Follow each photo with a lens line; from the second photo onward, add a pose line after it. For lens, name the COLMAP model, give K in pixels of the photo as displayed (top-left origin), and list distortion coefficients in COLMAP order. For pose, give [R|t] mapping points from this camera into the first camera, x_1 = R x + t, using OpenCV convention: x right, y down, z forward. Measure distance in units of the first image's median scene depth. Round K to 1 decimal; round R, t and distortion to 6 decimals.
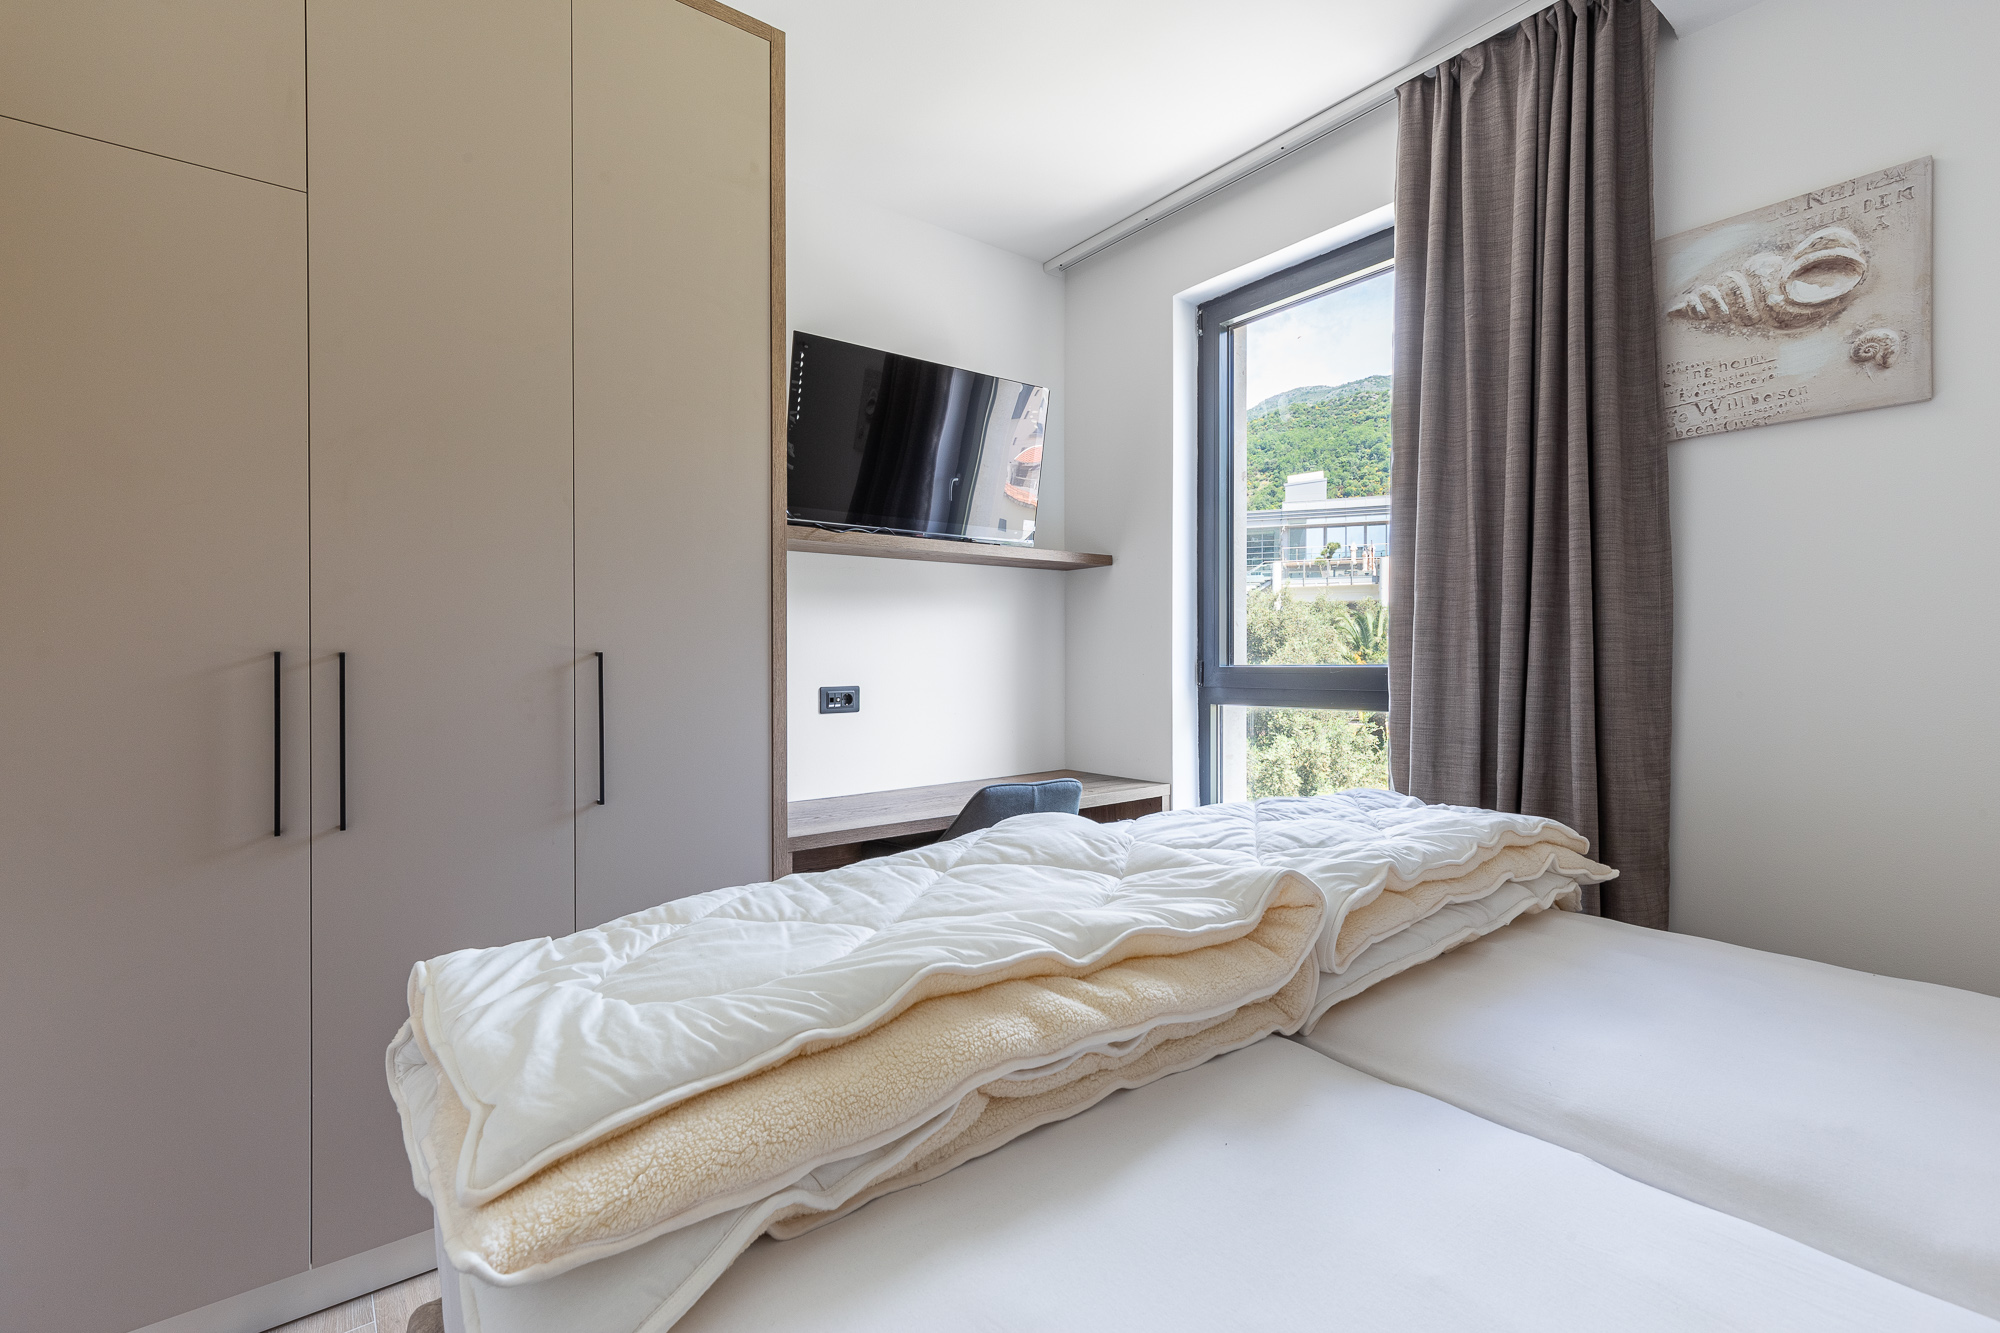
lens RADIAL K [[900.8, 0, 1012.8], [0, 900.8, 661.4], [0, 0, 1]] dist [0.008269, -0.002163]
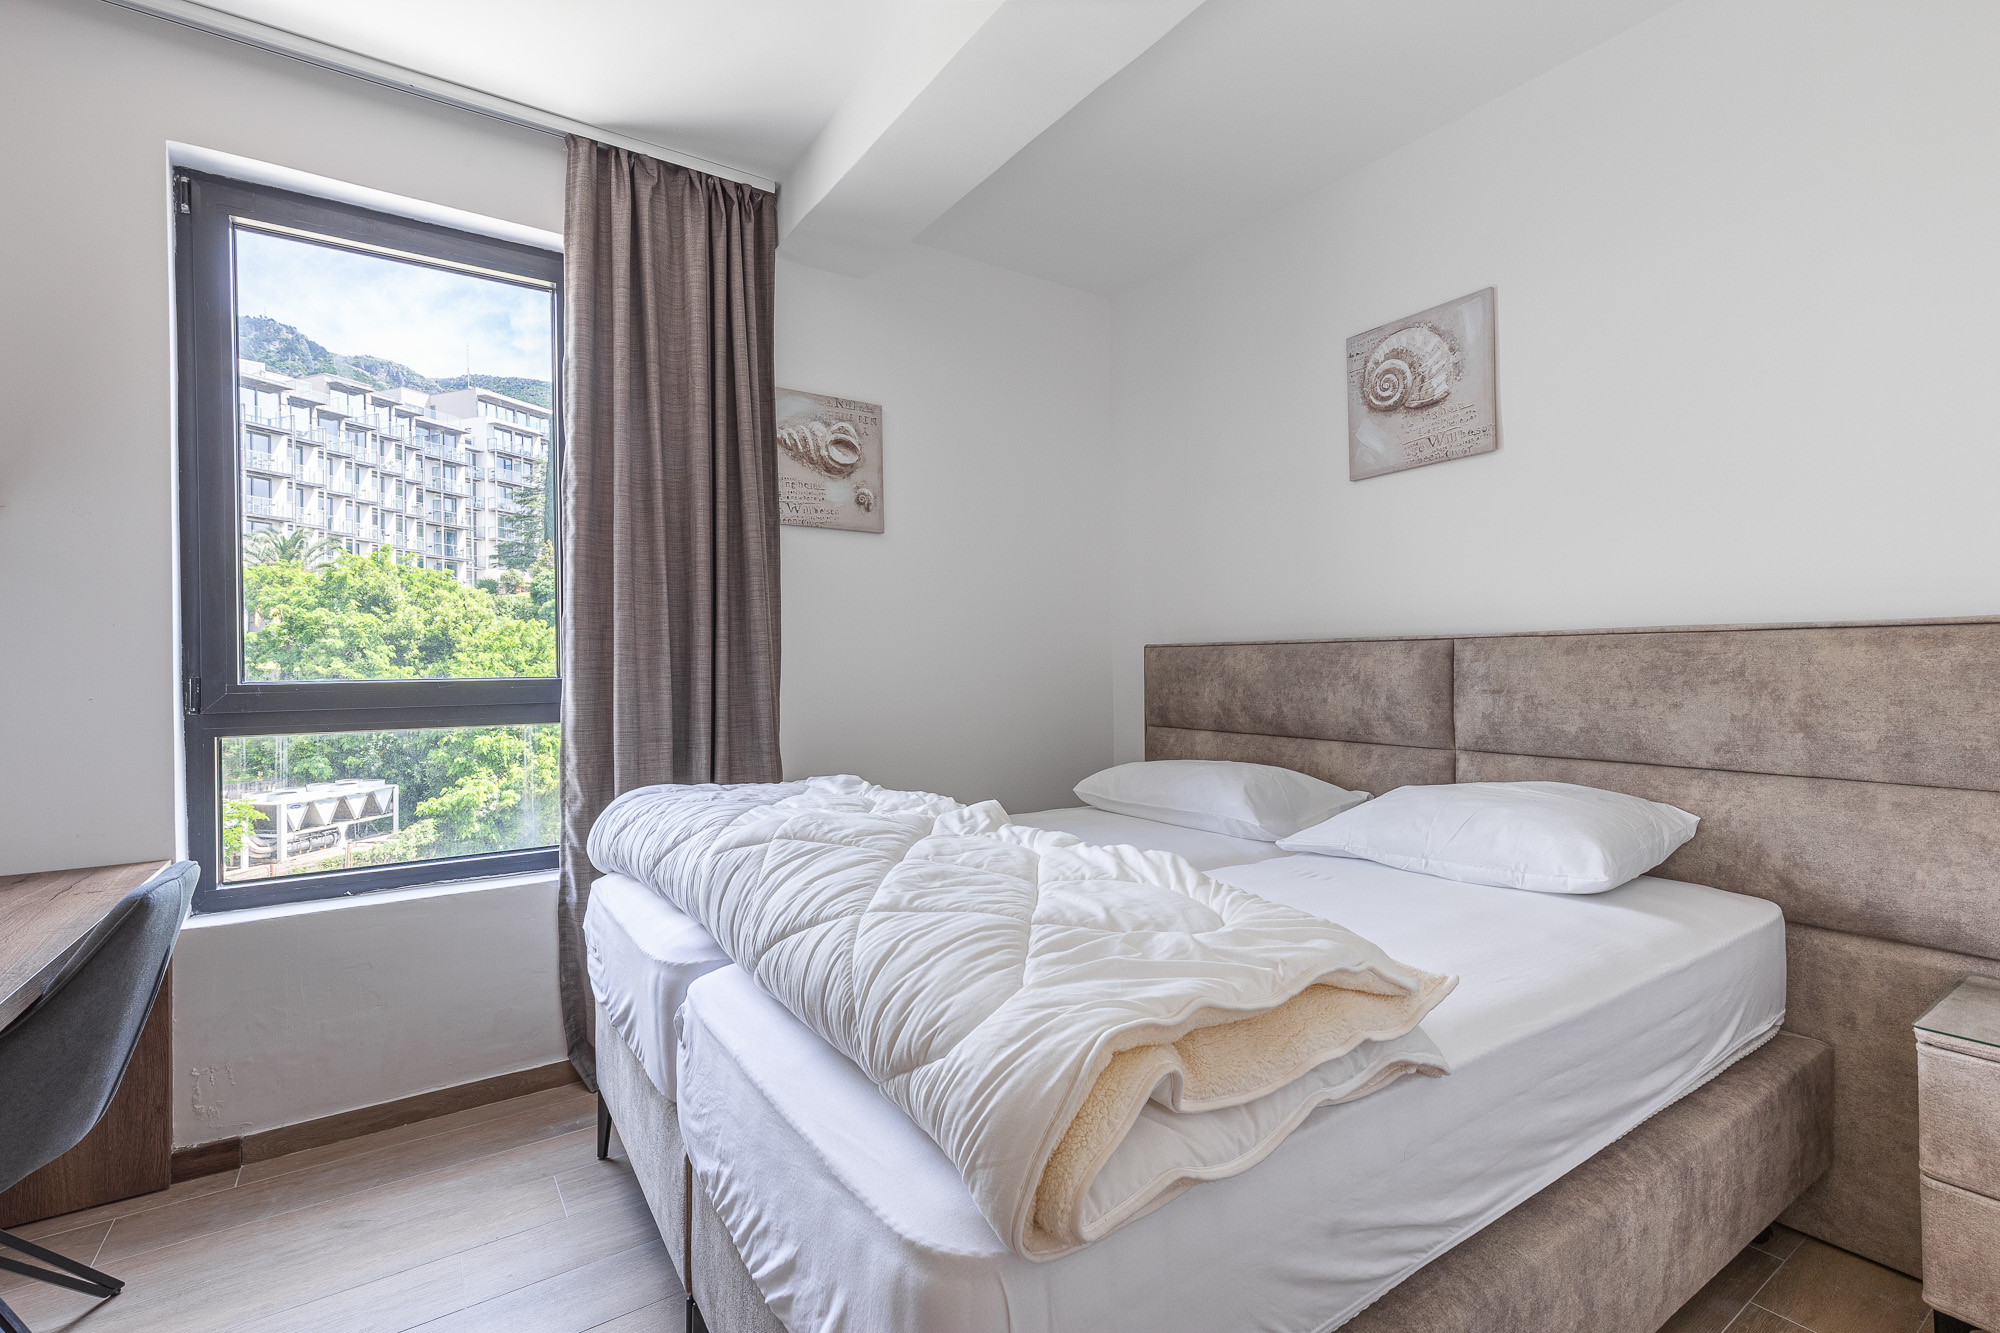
lens RADIAL K [[900.8, 0, 1013.2], [0, 900.8, 667.3], [0, 0, 1]] dist [0.008269, -0.002163]
pose [[0.063492, 0.002547, 0.997979, -0.794906], [0.012528, 0.999916, -0.003349, 0.004125], [-0.997904, 0.012715, 0.063455, 0.556207]]
